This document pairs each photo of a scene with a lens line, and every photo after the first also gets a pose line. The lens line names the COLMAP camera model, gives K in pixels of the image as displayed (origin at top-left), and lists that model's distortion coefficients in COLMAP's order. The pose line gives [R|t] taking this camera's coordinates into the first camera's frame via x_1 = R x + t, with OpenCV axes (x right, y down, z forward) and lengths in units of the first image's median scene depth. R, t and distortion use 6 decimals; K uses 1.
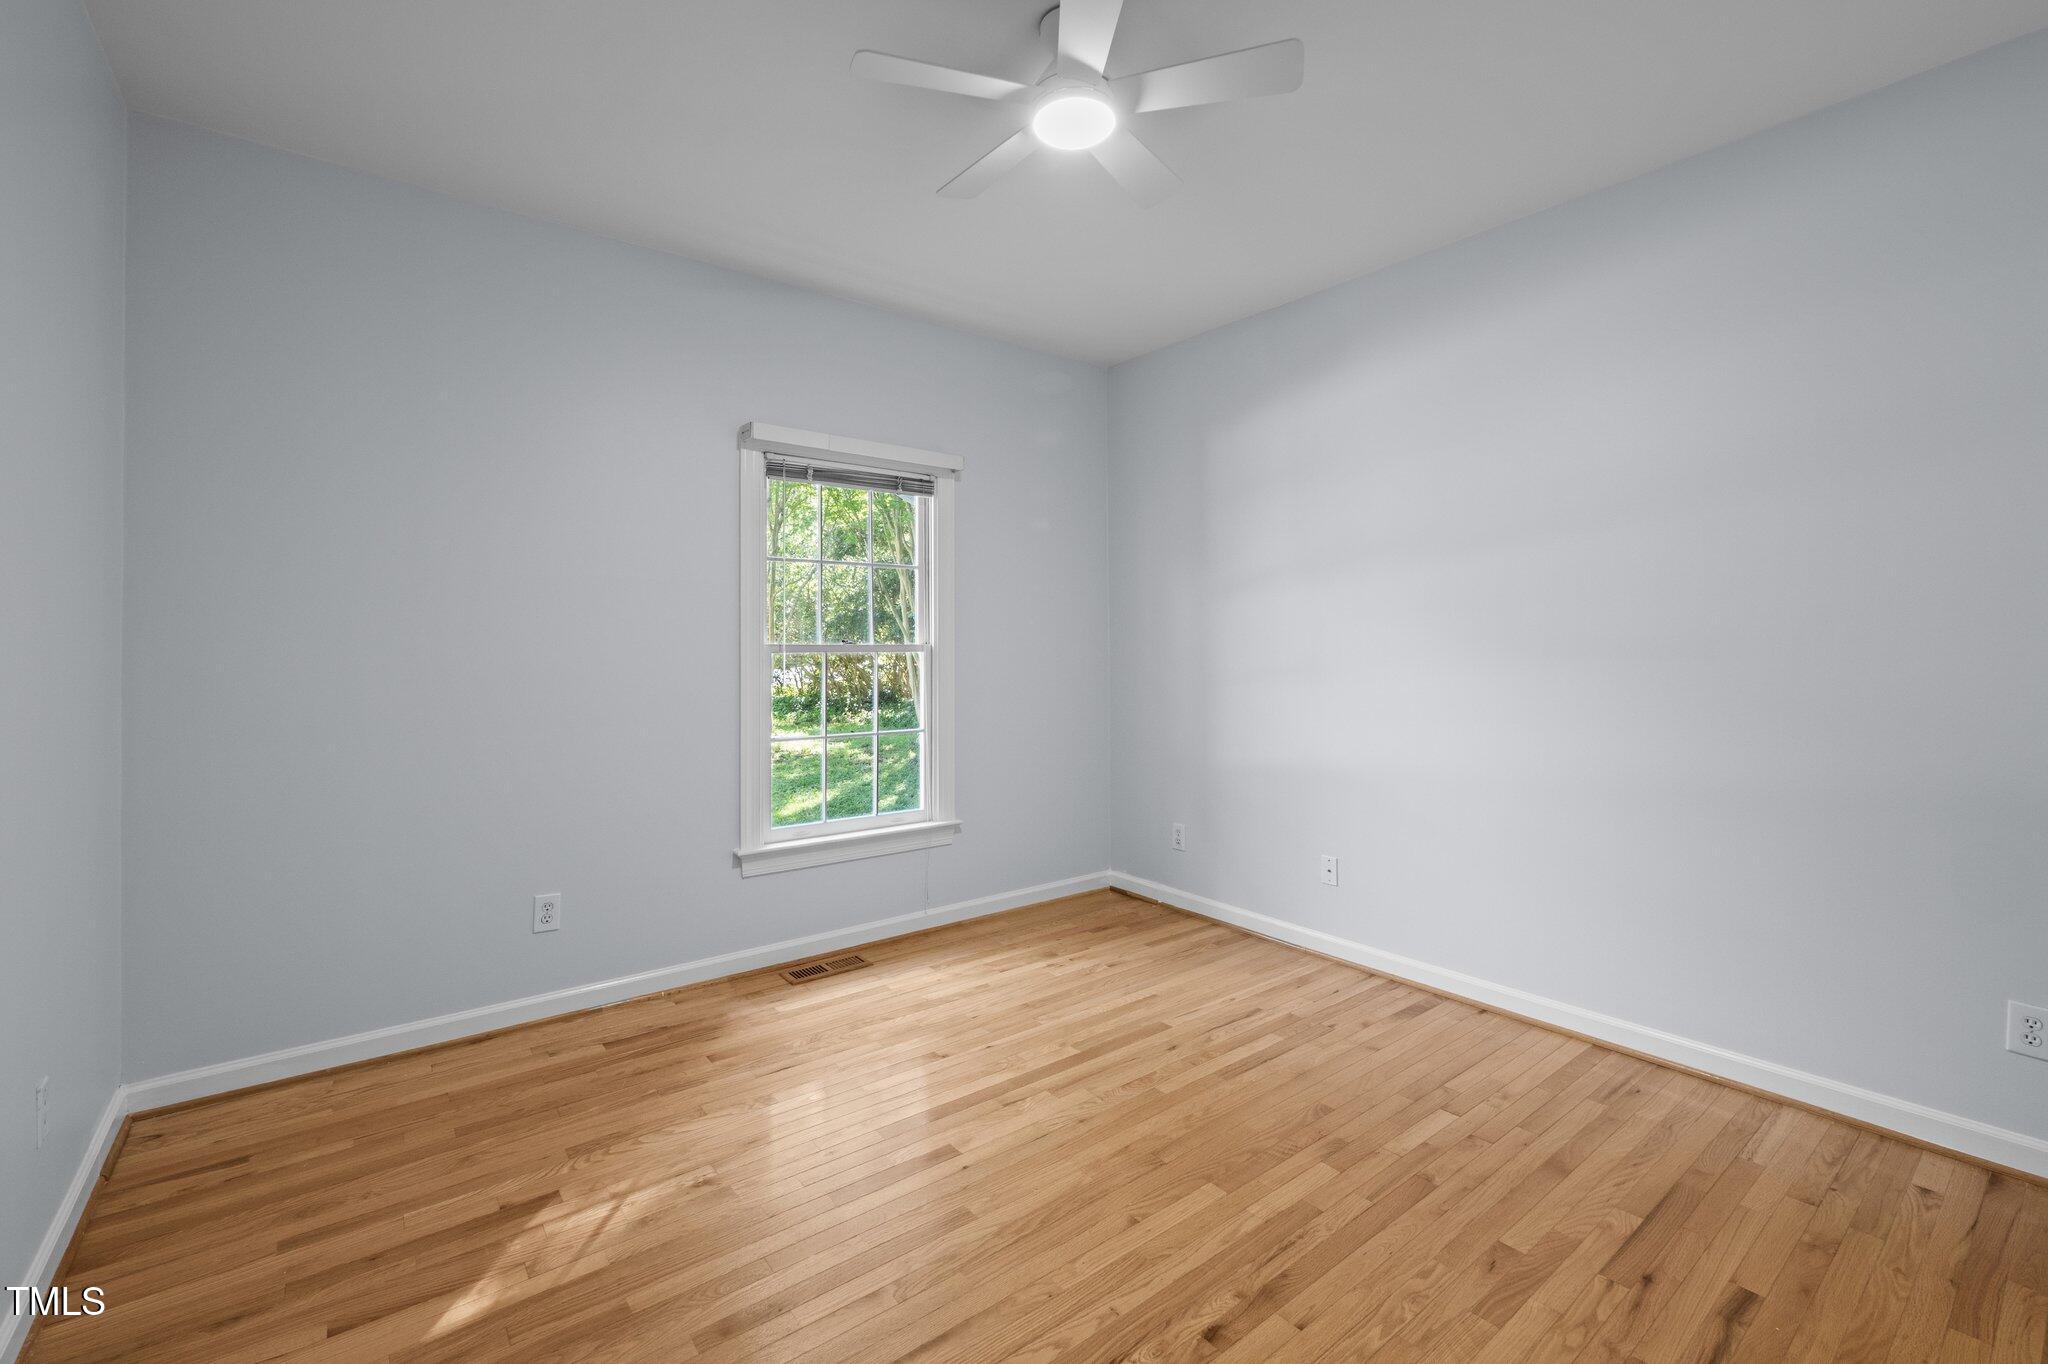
lens RADIAL K [[865.6, 0, 1024.2], [0, 865.6, 678.3], [0, 0, 1]] dist [-0.002179, 0.000200]
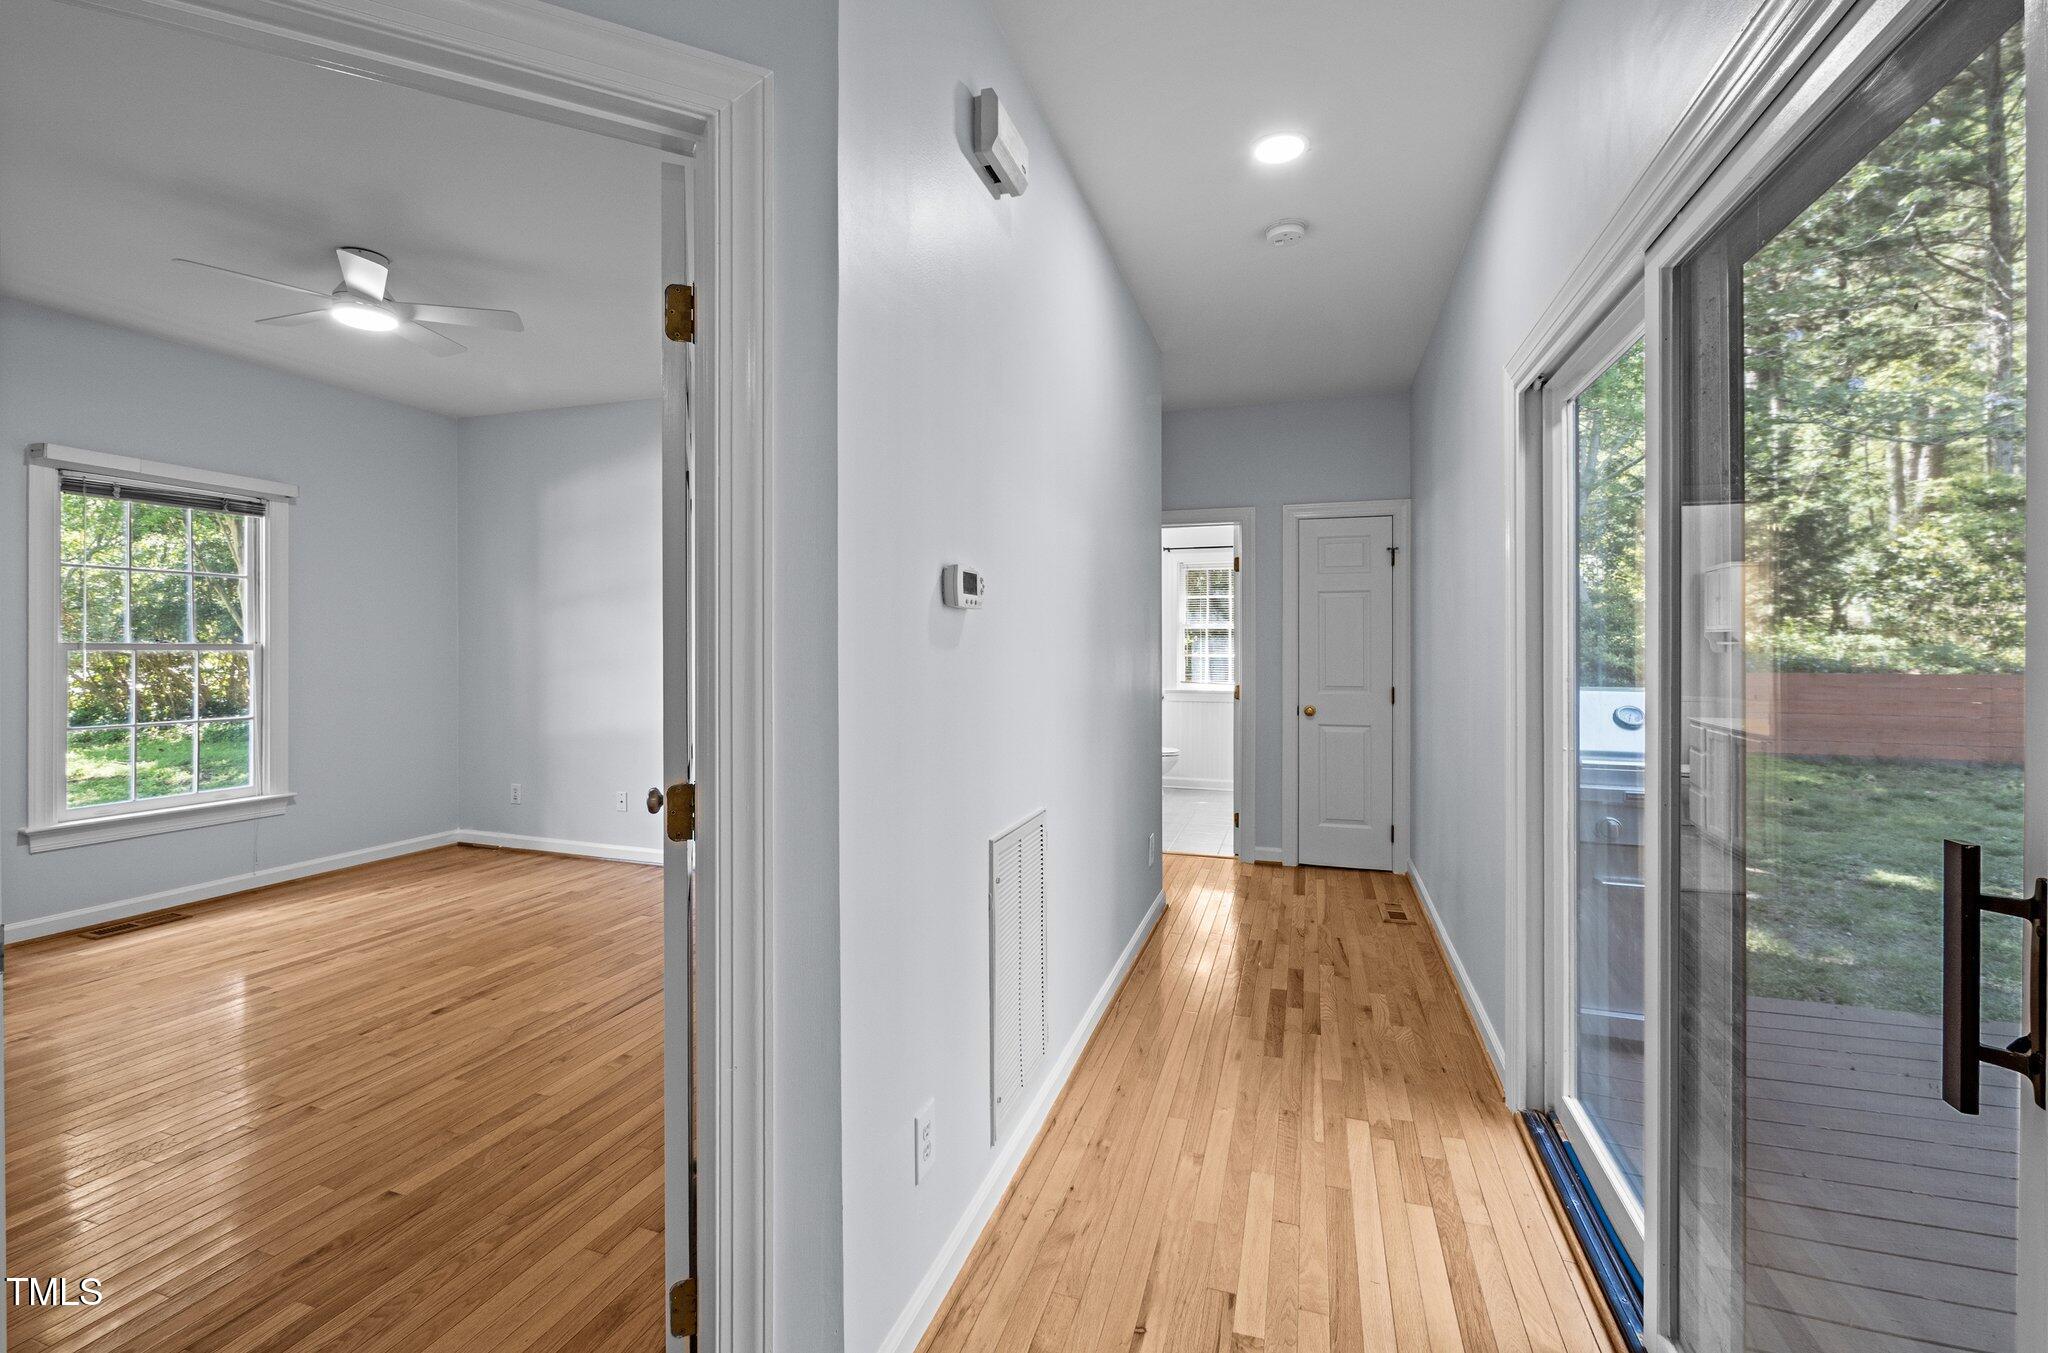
lens RADIAL K [[871.0, 0, 1023.8], [0, 871.0, 655.0], [0, 0, 1]] dist [0.004657, 0.000147]
pose [[0.833749, -0.001912, 0.552140, 0.098473], [0.017616, 0.999577, -0.023139, 0.021623], [-0.551863, 0.029019, 0.833430, -0.548757]]
